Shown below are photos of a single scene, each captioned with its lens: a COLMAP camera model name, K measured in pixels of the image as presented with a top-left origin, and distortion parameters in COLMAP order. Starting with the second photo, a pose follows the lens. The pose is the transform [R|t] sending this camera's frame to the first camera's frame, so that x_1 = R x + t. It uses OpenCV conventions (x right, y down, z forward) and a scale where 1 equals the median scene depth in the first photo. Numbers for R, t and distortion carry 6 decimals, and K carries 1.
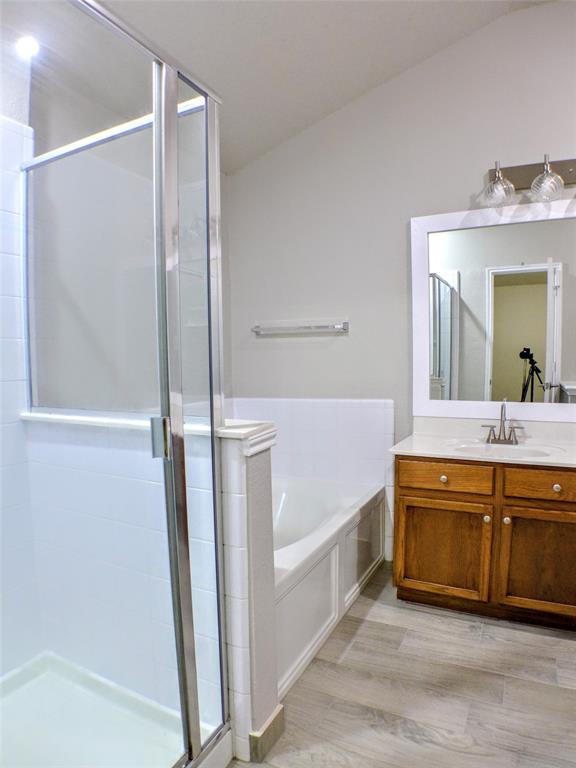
lens RADIAL K [[464.1, 0, 288.0], [0, 464.1, 384.0], [0, 0, 1]] dist [-0.116159, 0.017652]
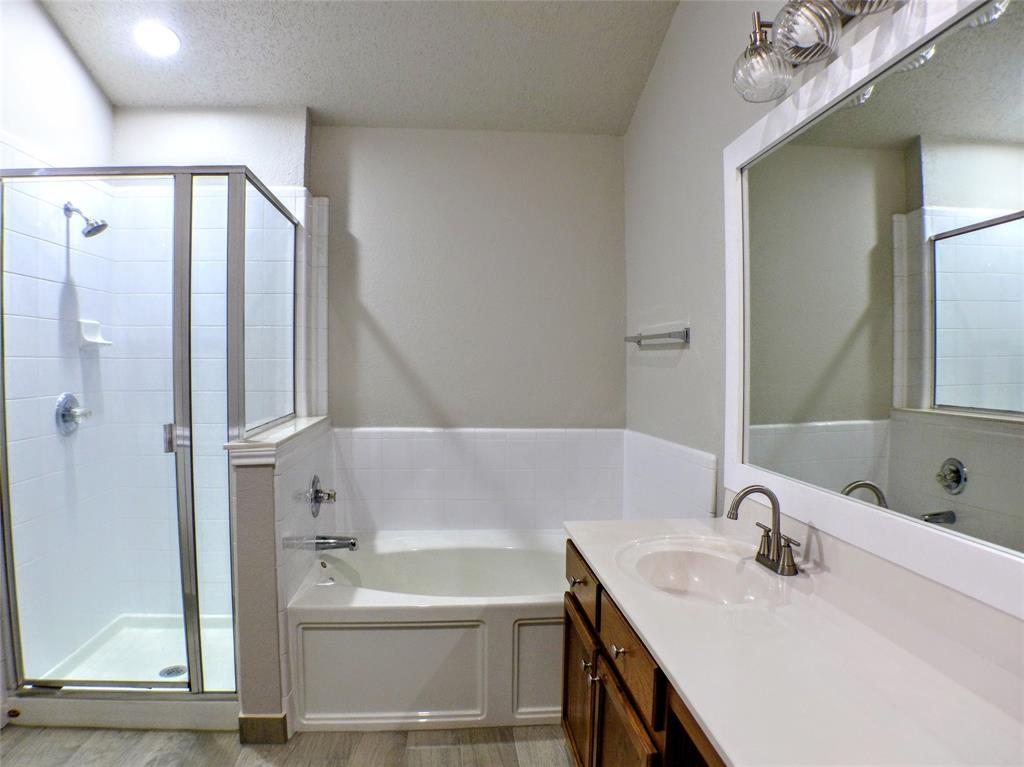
lens RADIAL K [[618.7, 0, 512.0], [0, 618.7, 383.5], [0, 0, 1]] dist [-0.116159, 0.017652]
pose [[0.564234, 0.039824, -0.824654, 0.926760], [-0.060274, 0.998158, 0.006963, -0.062798], [0.823412, 0.045776, 0.565595, 0.415701]]
